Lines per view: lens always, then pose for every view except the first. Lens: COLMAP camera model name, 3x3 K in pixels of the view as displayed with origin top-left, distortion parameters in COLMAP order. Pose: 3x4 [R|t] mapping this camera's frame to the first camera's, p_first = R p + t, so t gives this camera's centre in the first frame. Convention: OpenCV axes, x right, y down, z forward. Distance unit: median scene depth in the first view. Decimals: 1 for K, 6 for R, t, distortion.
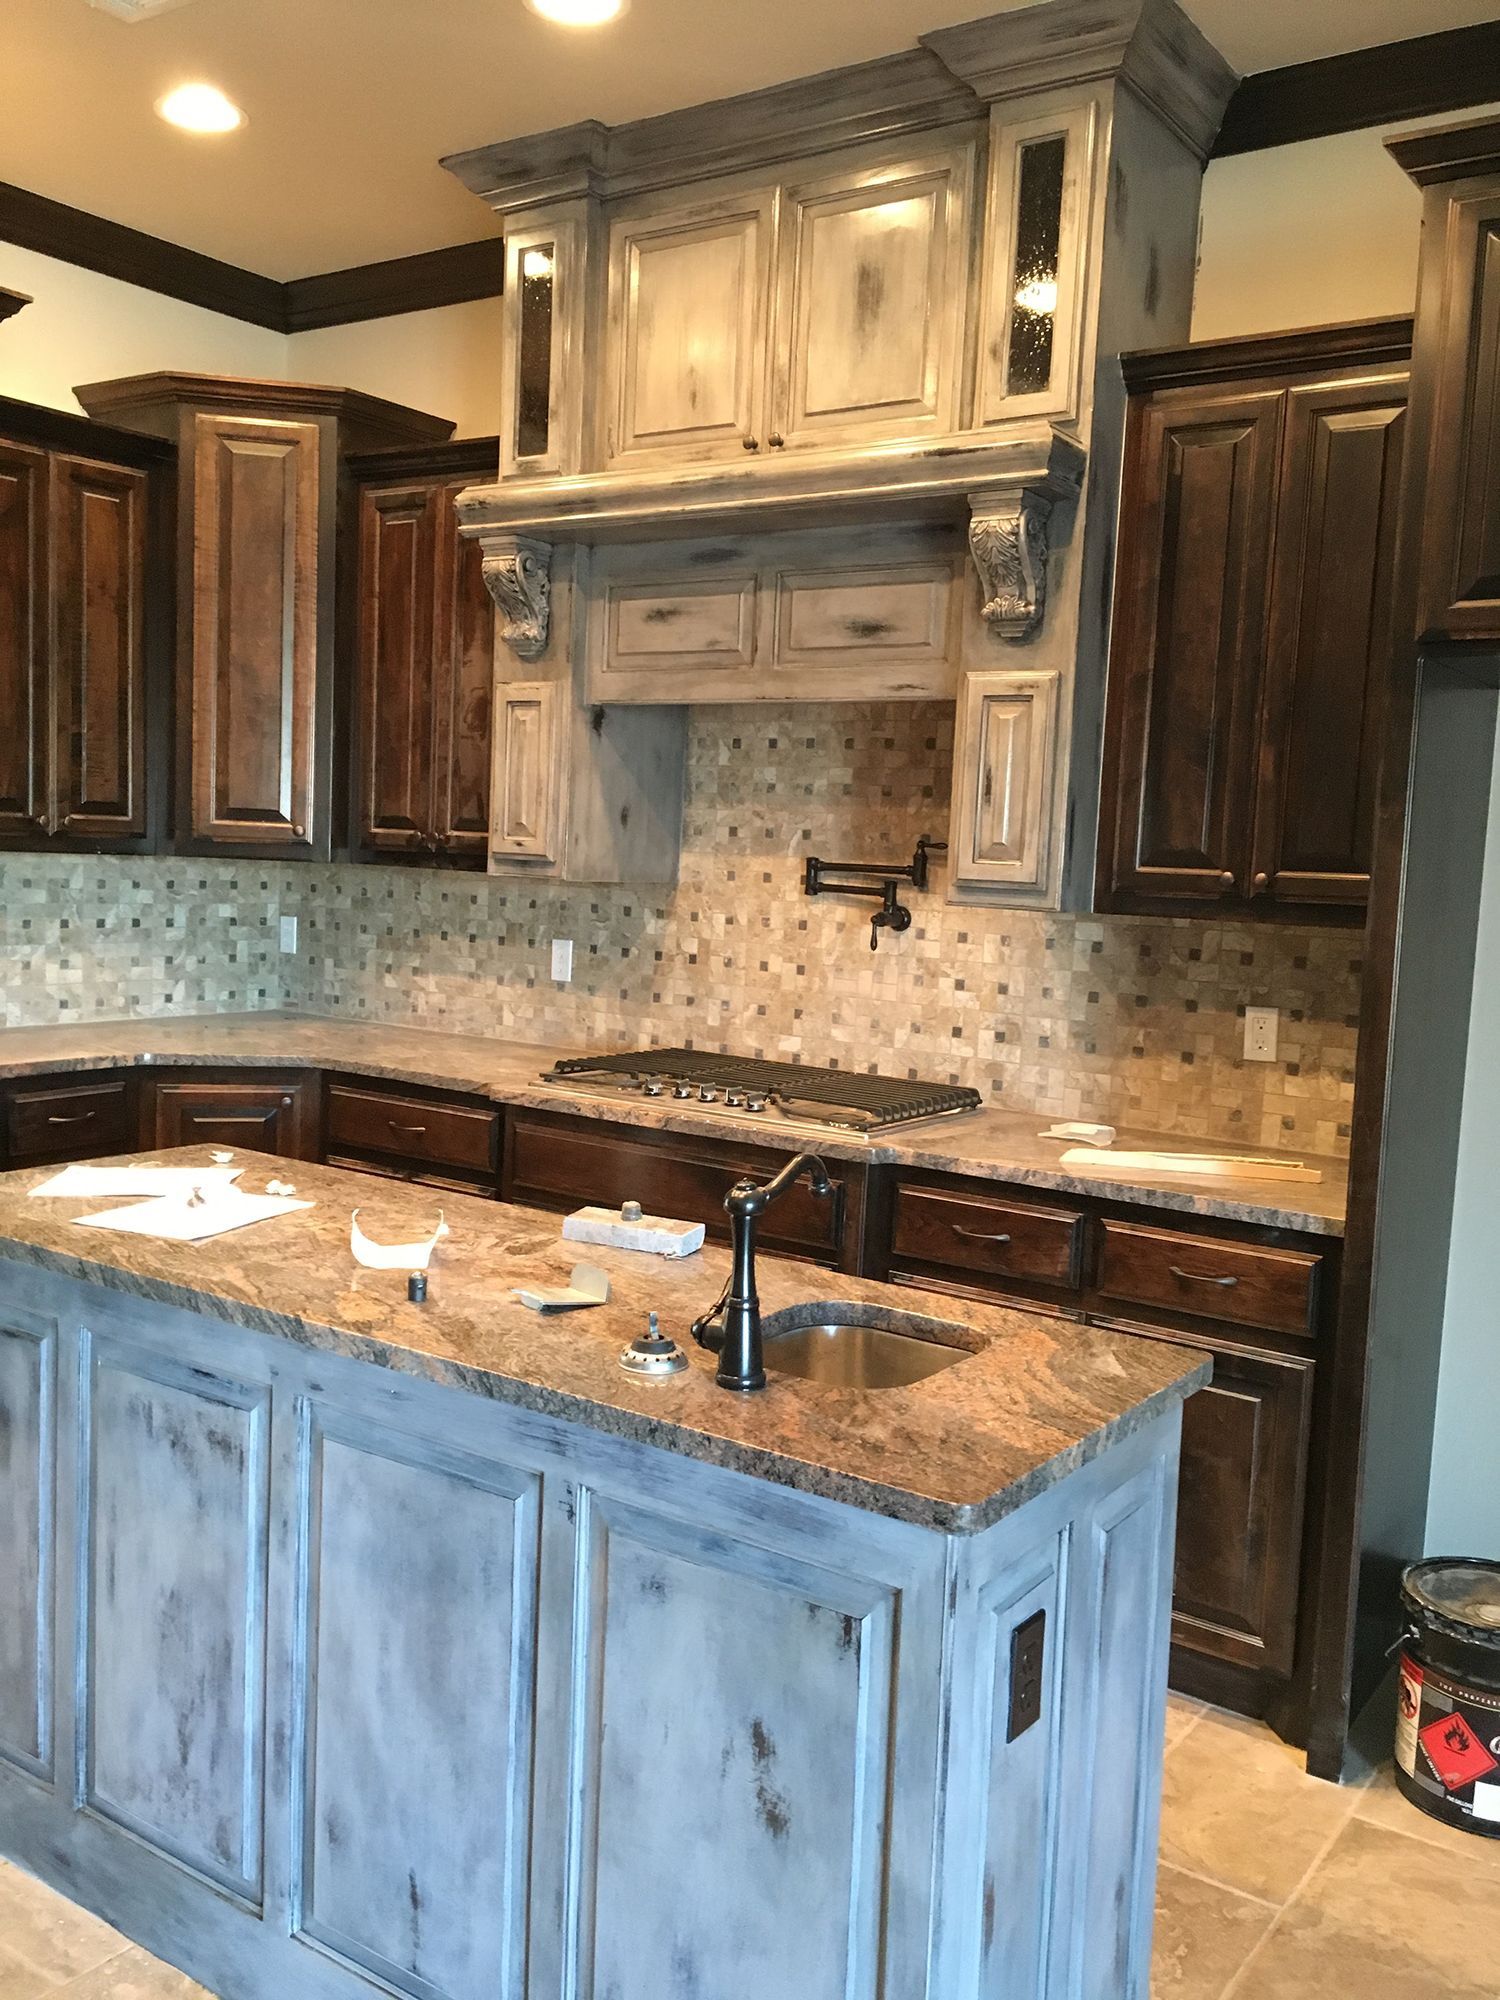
lens RADIAL K [[1729.2, 0, 808.1], [0, 1729.2, 988.1], [0, 0, 1]] dist [0.053498, -0.002416]
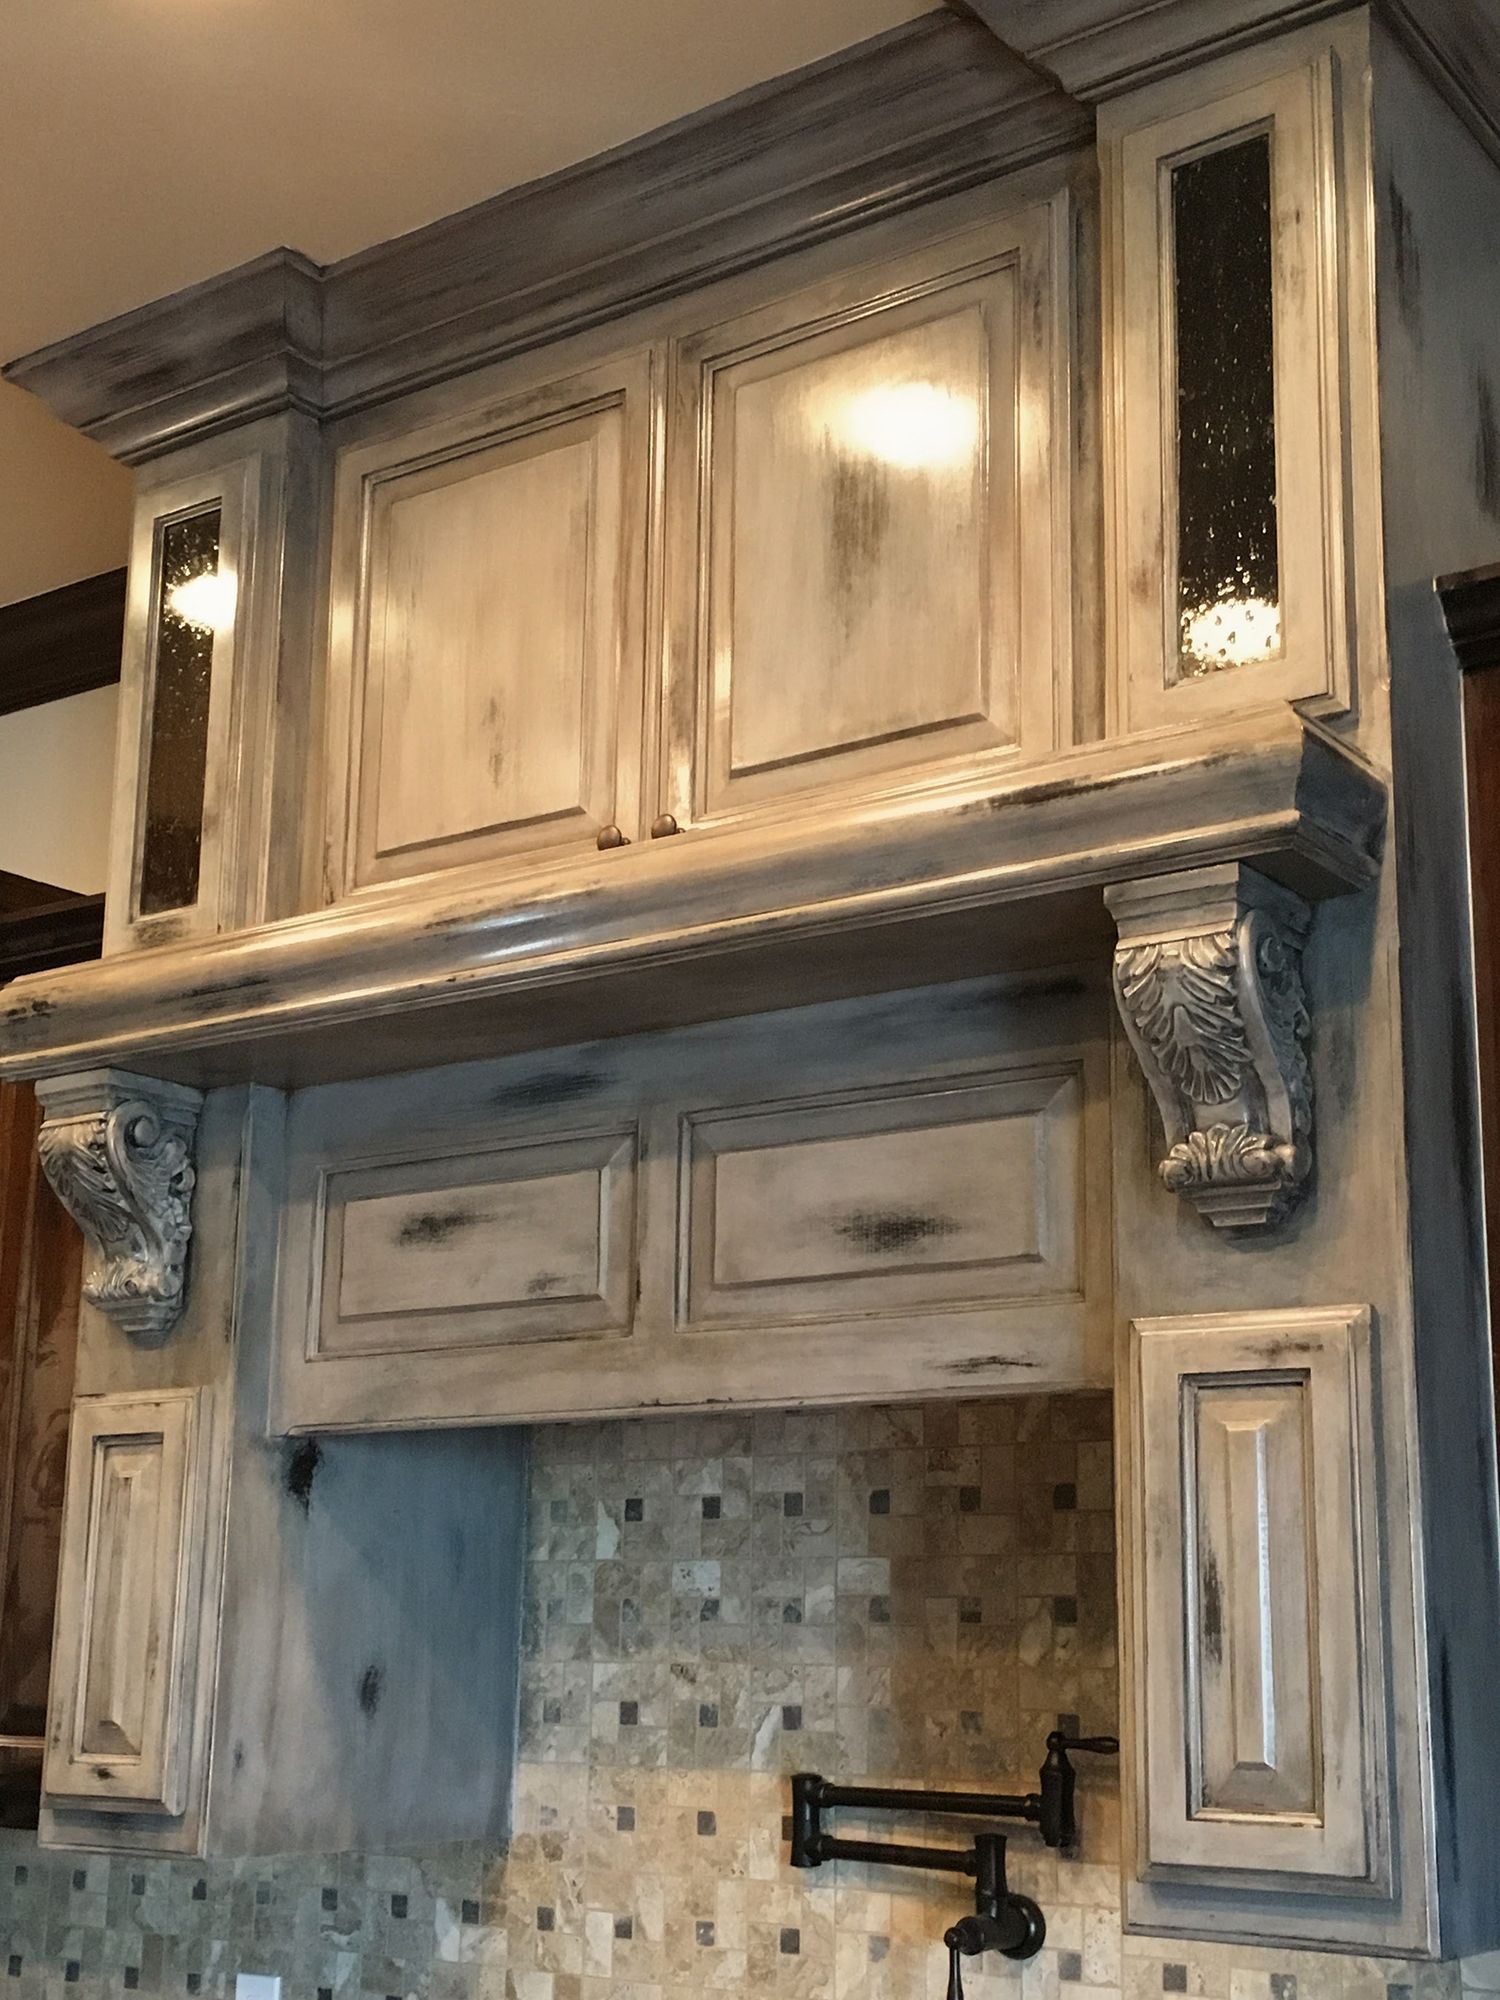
lens RADIAL K [[2743.3, 0, 750.0], [0, 2743.3, 1000.0], [0, 0, 1]] dist [0.048706, -0.015462]
pose [[0.997991, -0.044077, -0.045518, 0.030859], [0.027693, 0.949567, -0.312338, -0.049536], [0.056990, 0.310450, 0.948880, 0.324031]]
